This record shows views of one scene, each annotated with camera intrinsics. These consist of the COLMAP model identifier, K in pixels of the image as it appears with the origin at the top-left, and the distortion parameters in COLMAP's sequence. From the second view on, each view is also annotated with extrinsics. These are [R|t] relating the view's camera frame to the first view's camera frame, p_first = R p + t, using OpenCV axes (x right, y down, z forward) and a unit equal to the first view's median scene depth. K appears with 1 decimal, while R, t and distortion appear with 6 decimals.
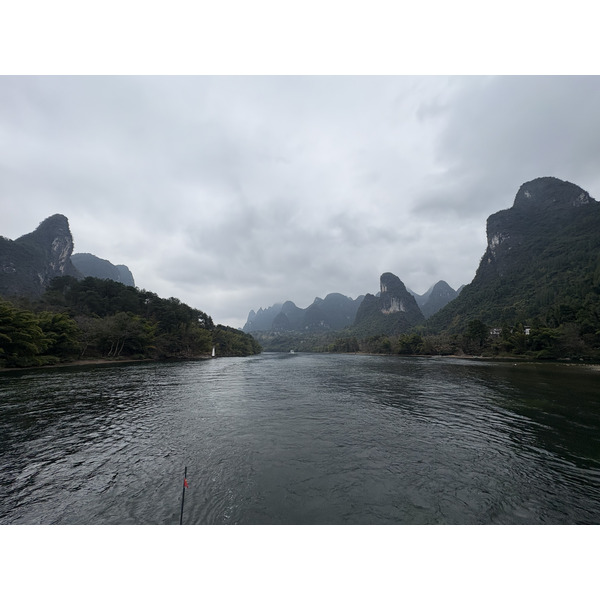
lens RADIAL K [[238.2, 0, 300.0], [0, 238.2, 300.0], [0, 0, 1]] dist [0.001065, -0.000001]
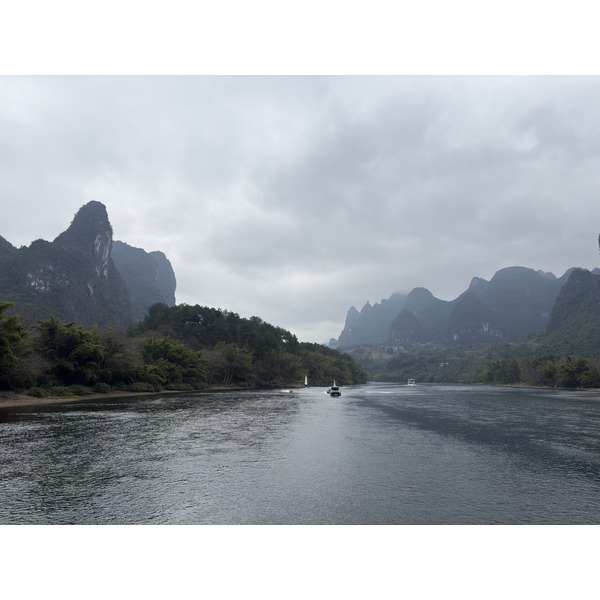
lens RADIAL K [[450.2, 0, 300.0], [0, 450.2, 300.0], [0, 0, 1]] dist [0.083730, -0.095142]
pose [[0.949347, -0.048252, -0.310504, 0.058975], [0.059445, 0.997875, 0.026681, -0.047779], [0.308557, -0.043787, 0.950198, -0.223309]]
